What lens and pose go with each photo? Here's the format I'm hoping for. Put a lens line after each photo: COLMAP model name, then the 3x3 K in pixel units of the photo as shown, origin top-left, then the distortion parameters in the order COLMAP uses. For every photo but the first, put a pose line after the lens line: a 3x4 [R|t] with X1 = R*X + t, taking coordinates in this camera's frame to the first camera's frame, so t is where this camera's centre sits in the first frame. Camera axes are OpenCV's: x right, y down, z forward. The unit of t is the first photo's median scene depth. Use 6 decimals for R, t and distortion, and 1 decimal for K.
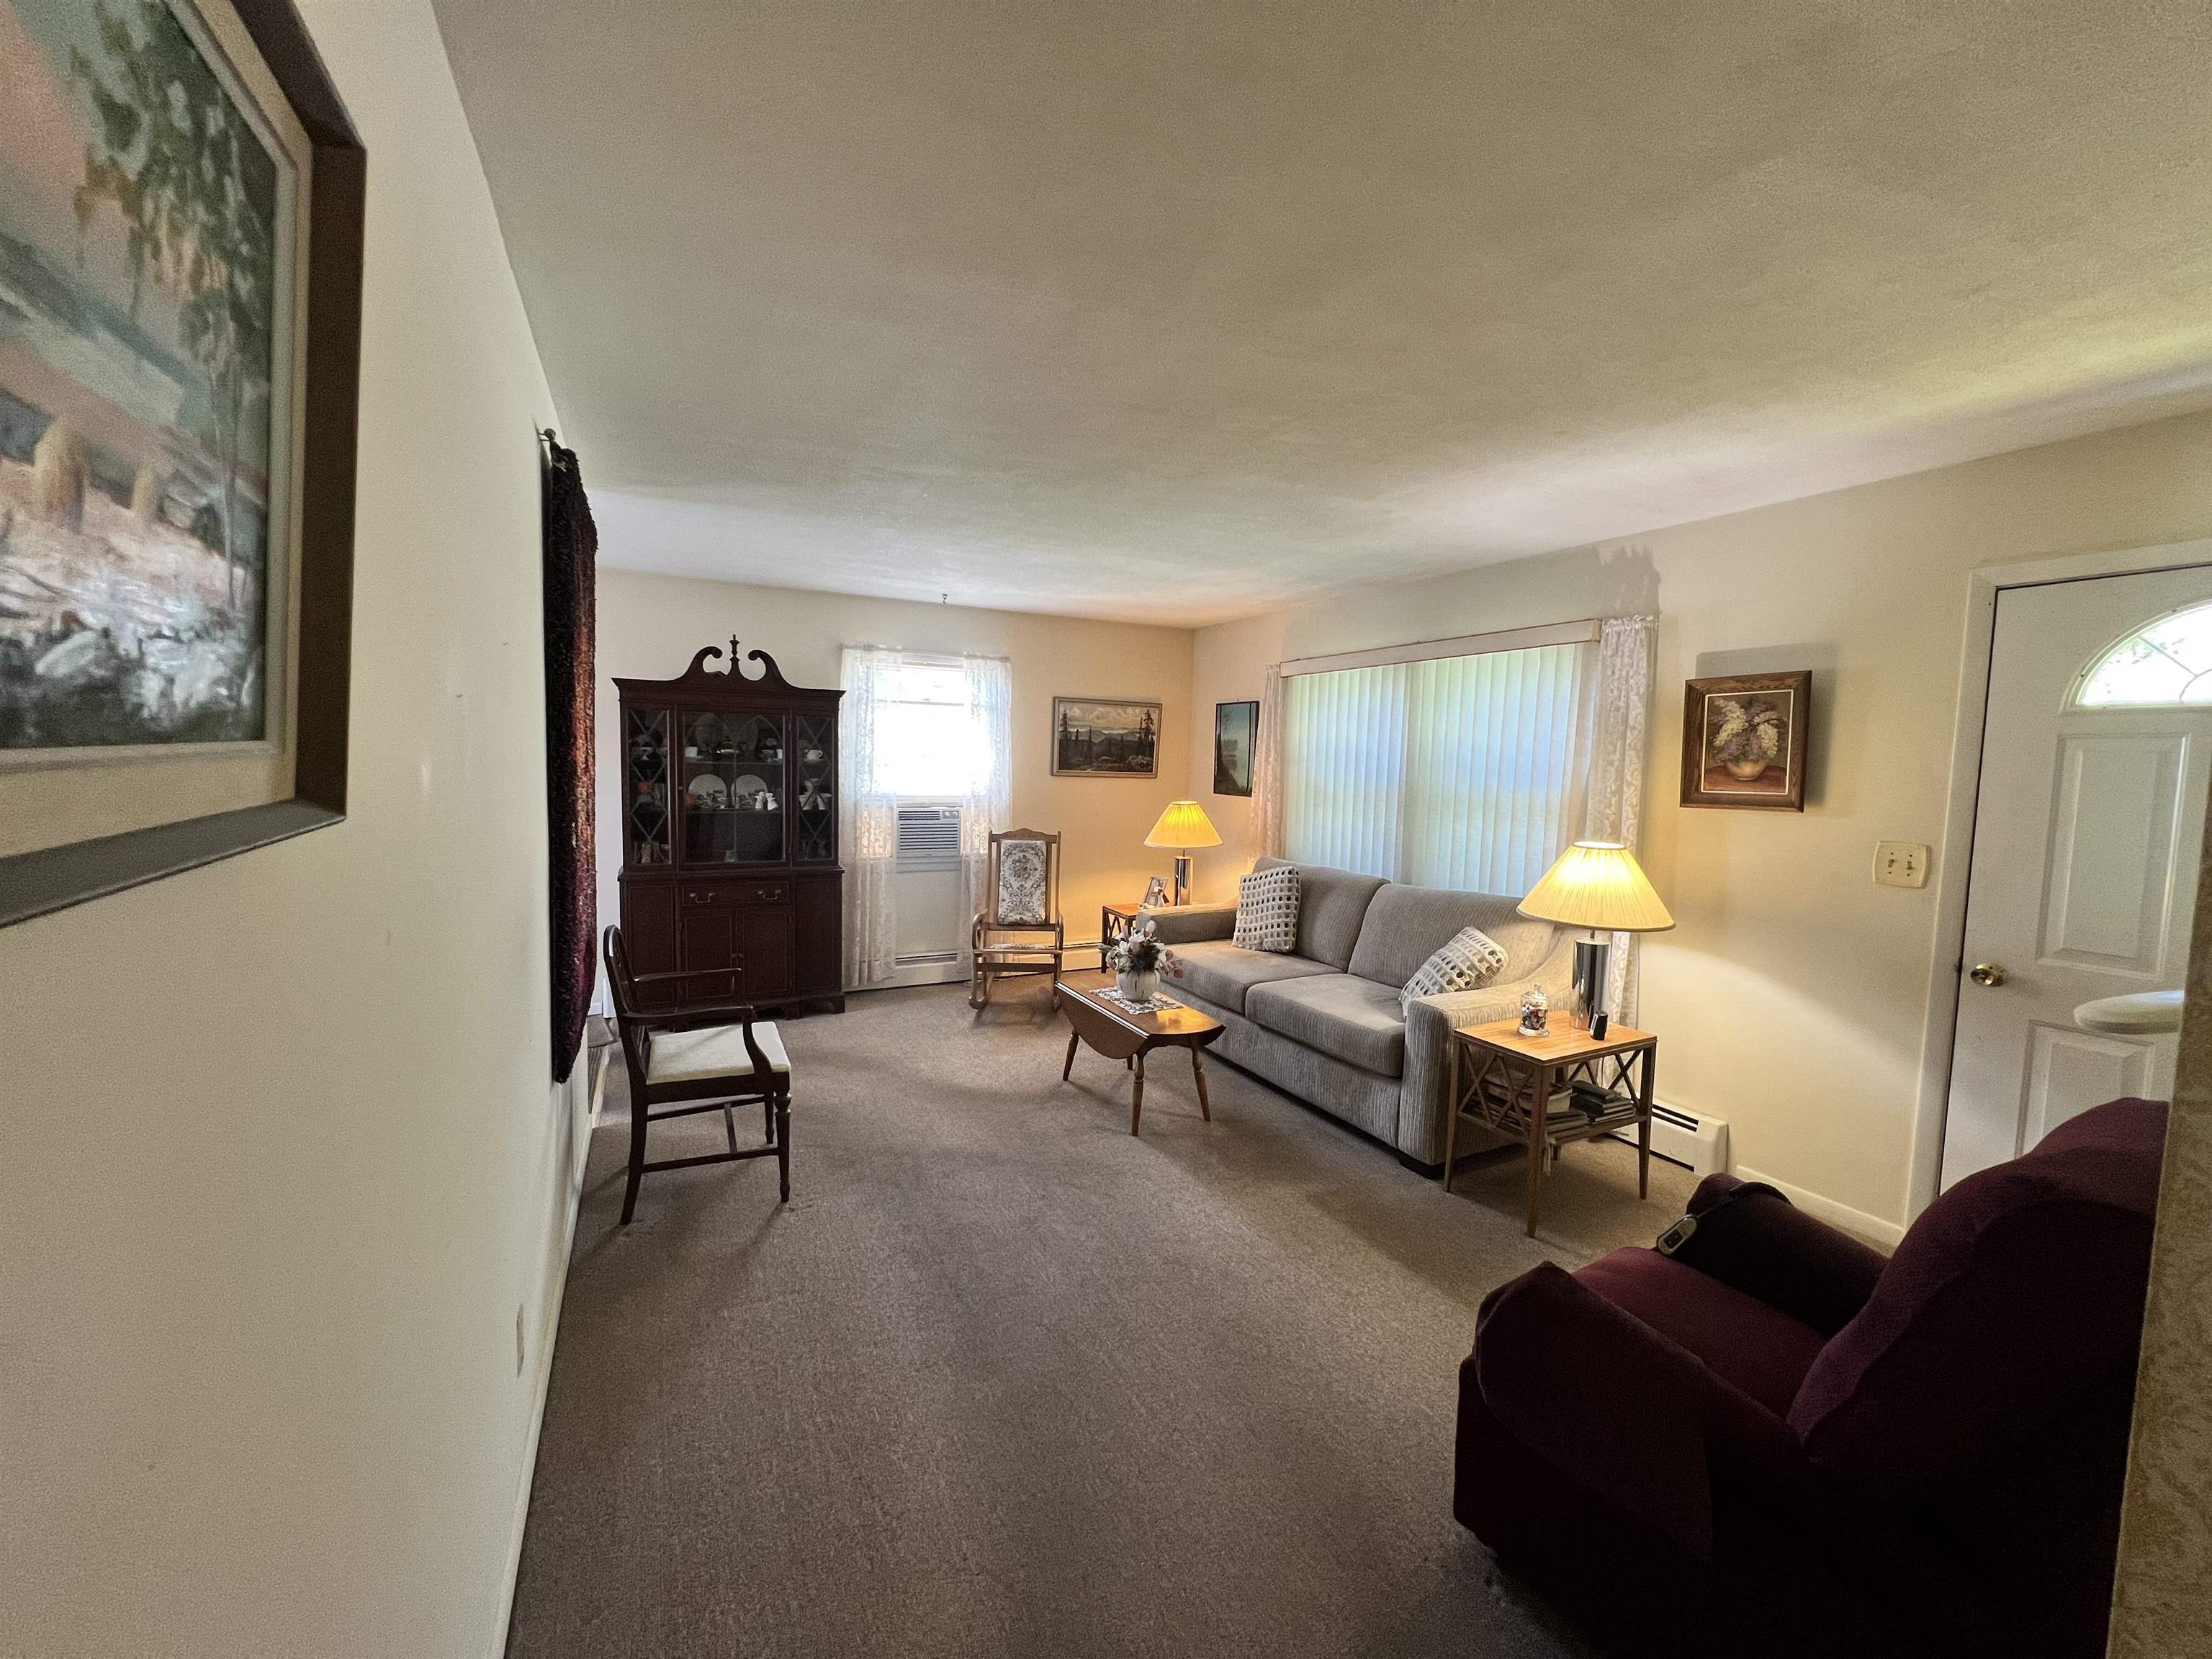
lens RADIAL K [[887.8, 0, 1102.9], [0, 887.8, 828.2], [0, 0, 1]] dist [-0.003488, 0.000860]
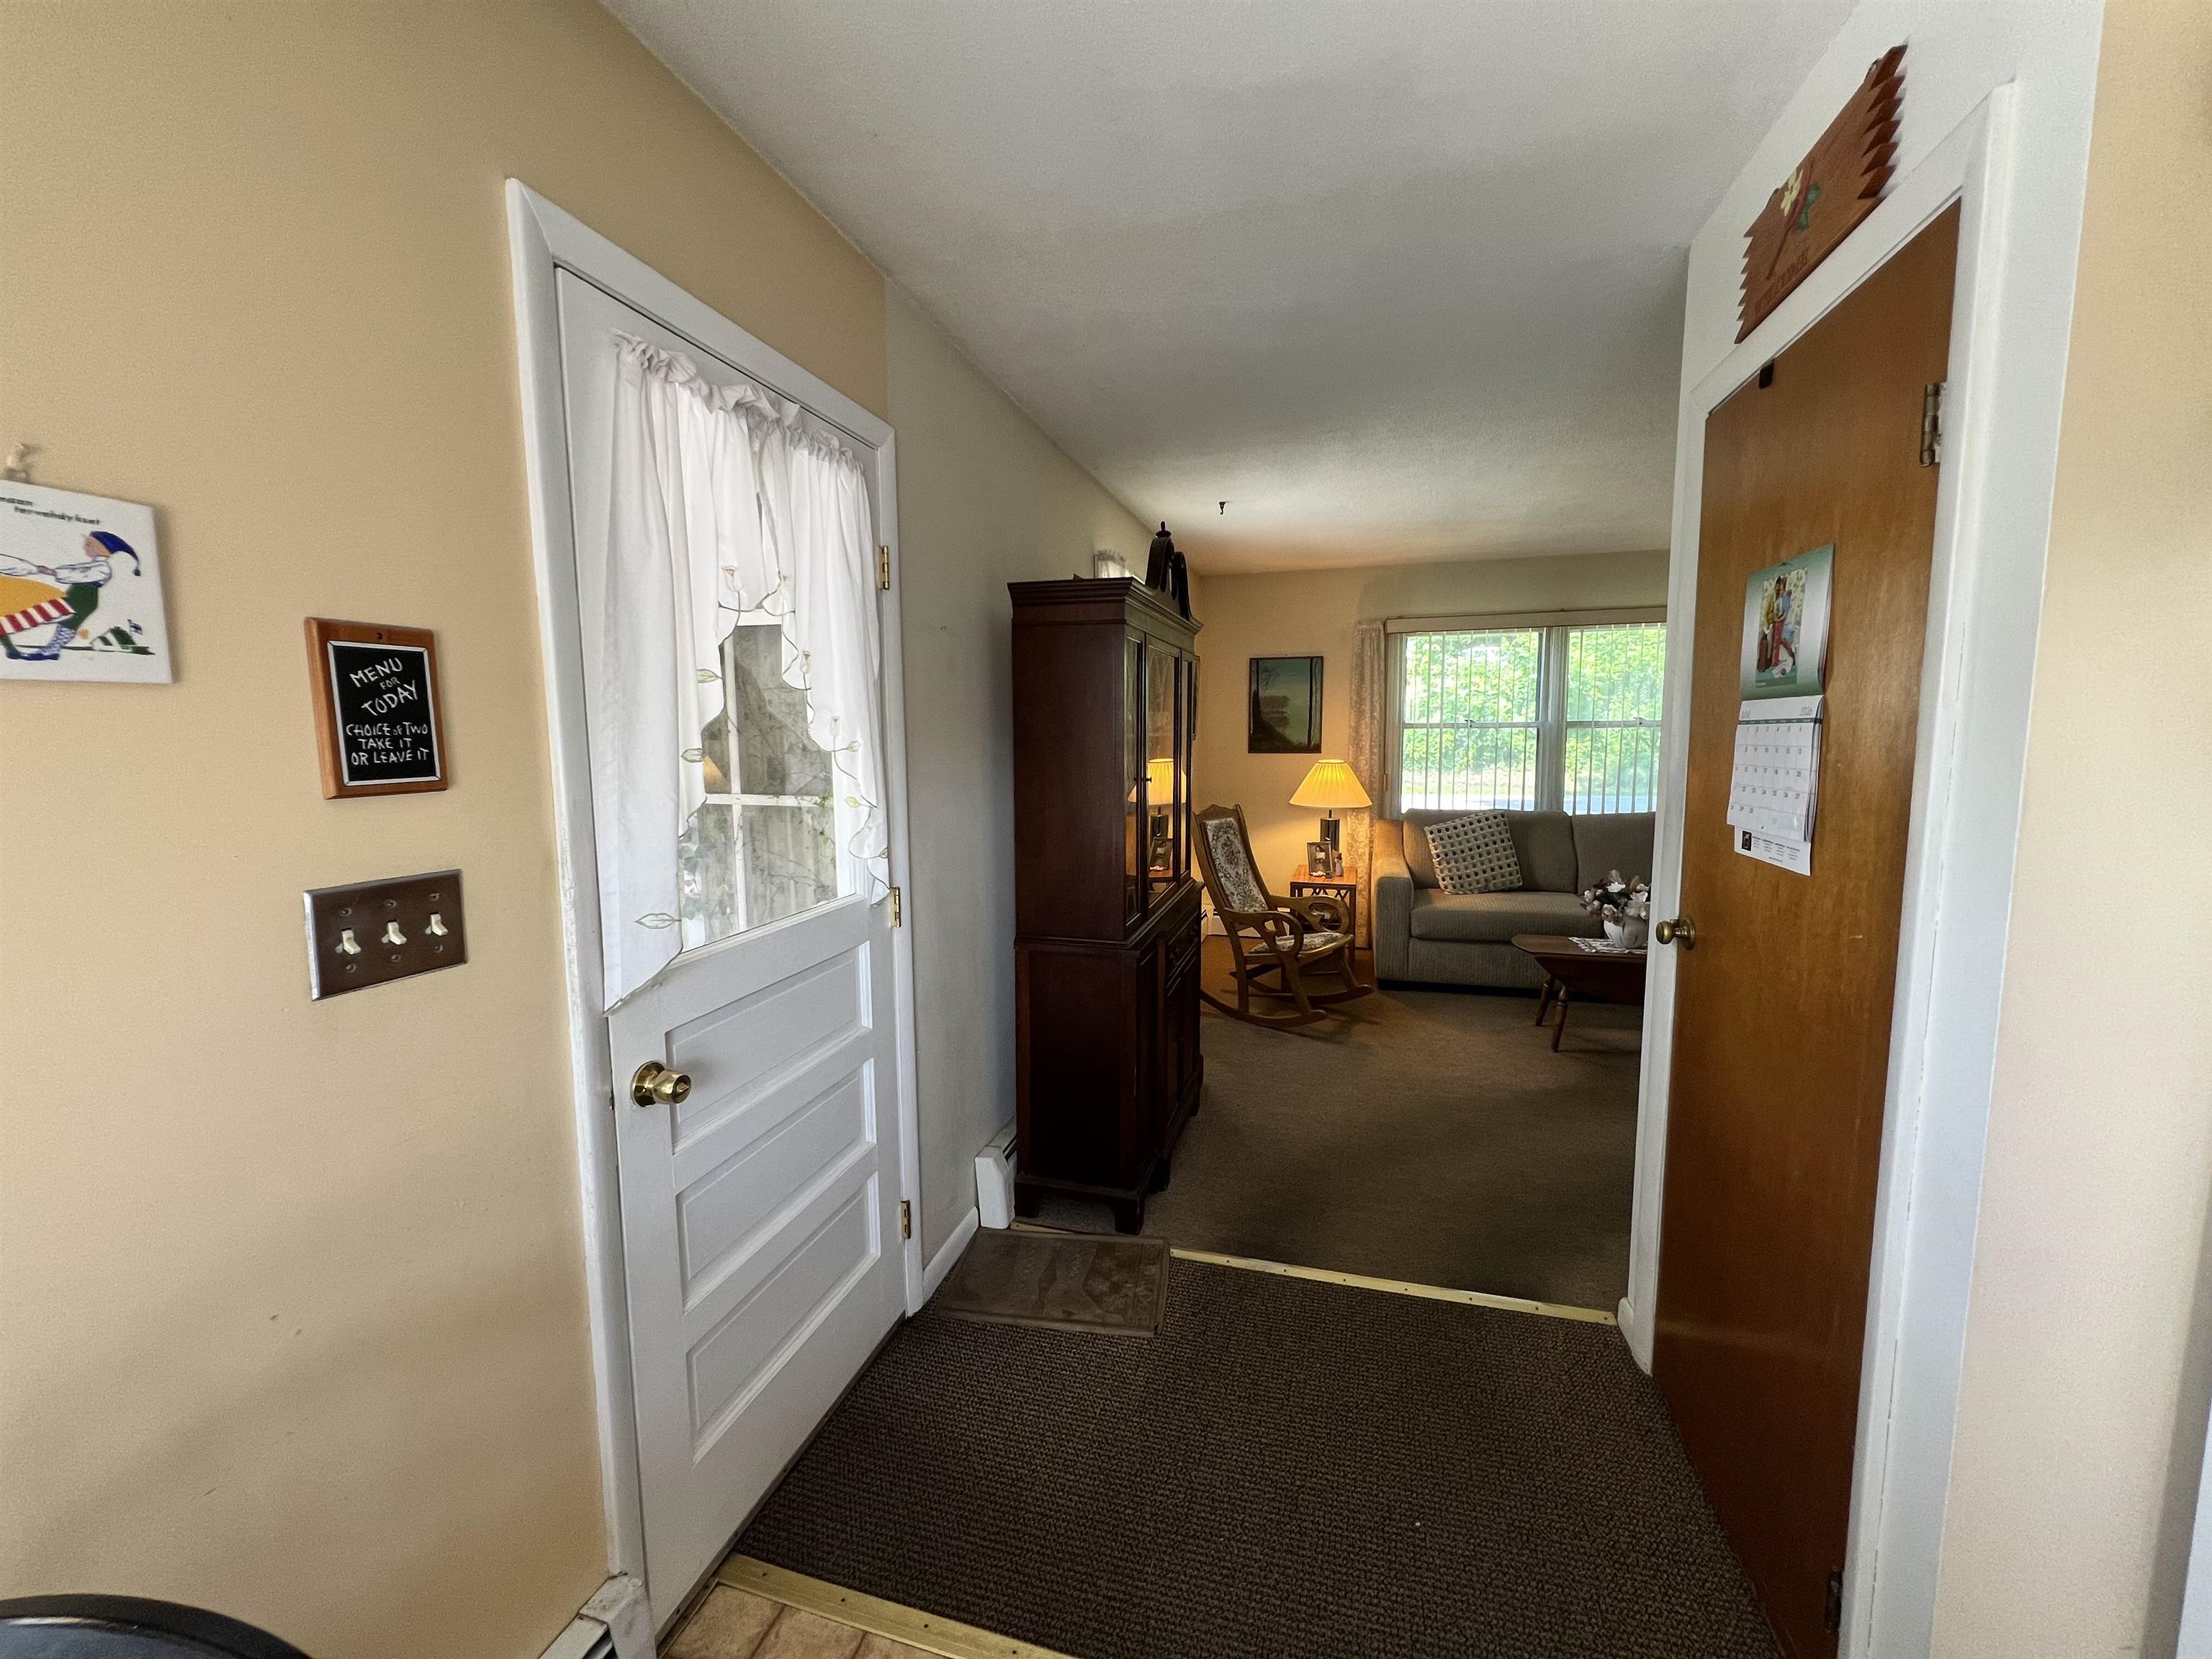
lens RADIAL K [[887.8, 0, 1106.5], [0, 887.8, 821.8], [0, 0, 1]] dist [-0.003488, 0.000860]
pose [[0.666111, -0.107649, 0.738043, -0.738839], [0.083828, 0.994065, 0.069334, -0.047778], [-0.741127, 0.015684, 0.671182, 0.507502]]
